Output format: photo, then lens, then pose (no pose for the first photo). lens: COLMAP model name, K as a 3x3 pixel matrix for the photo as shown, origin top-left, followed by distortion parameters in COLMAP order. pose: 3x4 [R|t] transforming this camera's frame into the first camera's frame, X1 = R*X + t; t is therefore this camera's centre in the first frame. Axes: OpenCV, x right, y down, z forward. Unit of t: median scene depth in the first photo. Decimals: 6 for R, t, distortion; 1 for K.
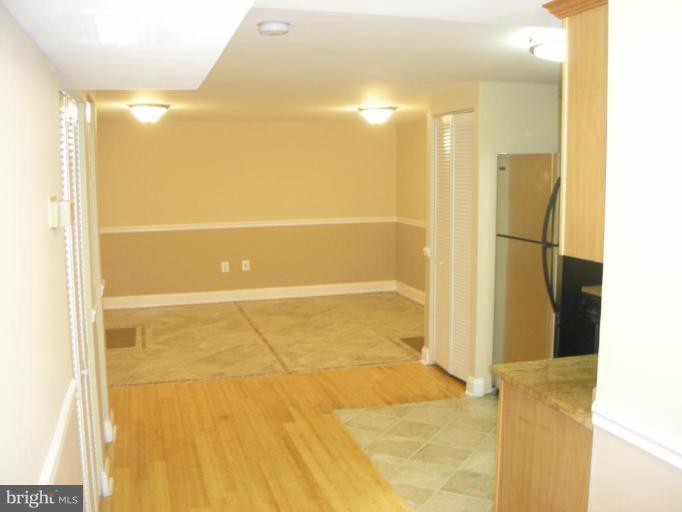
lens RADIAL K [[710.2, 0, 337.8], [0, 710.2, 256.0], [0, 0, 1]] dist [-0.154483, 0.000000]
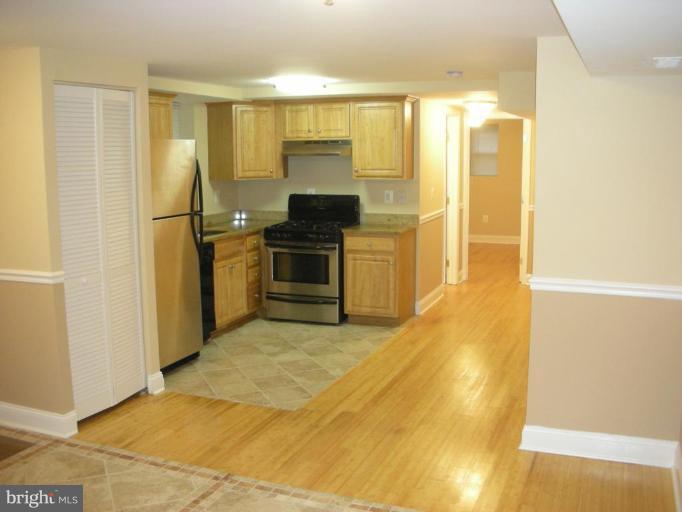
lens RADIAL K [[710.2, 0, 354.2], [0, 710.2, 259.9], [0, 0, 1]] dist [-0.154483, 0.000000]
pose [[-0.797116, -0.082693, 0.598137, -0.600205], [0.084745, 0.965453, 0.246412, -0.194339], [-0.597850, 0.247108, -0.762570, 1.580538]]
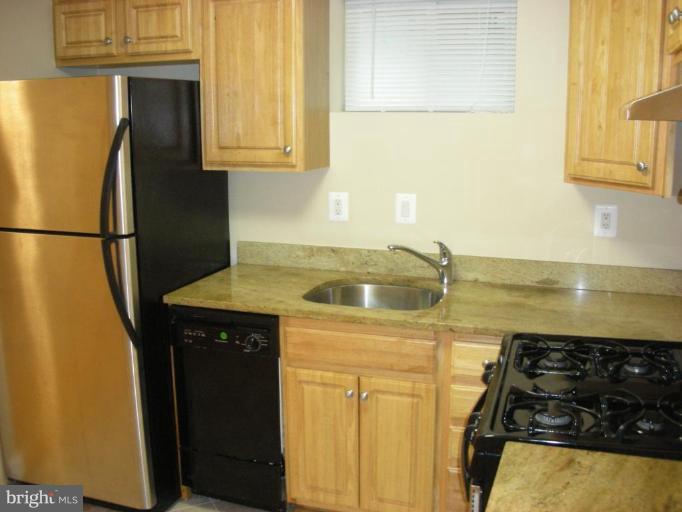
lens RADIAL K [[710.2, 0, 342.3], [0, 710.2, 260.5], [0, 0, 1]] dist [-0.154483, 0.000000]
pose [[0.563766, -0.168656, 0.808532, -0.054659], [0.101529, 0.985656, 0.134810, -0.049173], [-0.819671, 0.006089, 0.572803, 0.451977]]
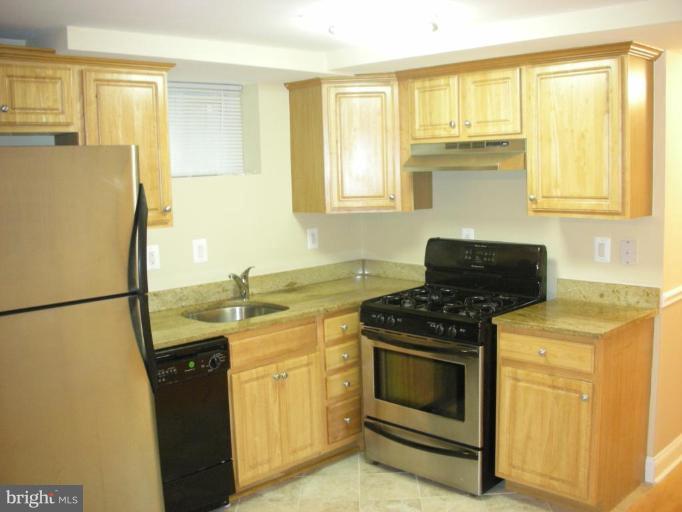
lens RADIAL K [[710.2, 0, 362.4], [0, 710.2, 262.5], [0, 0, 1]] dist [-0.154483, 0.000000]
pose [[-0.497867, -0.099124, 0.861570, -0.287486], [0.135247, 0.972418, 0.190031, -0.116653], [-0.856643, 0.211135, -0.470729, 0.971780]]
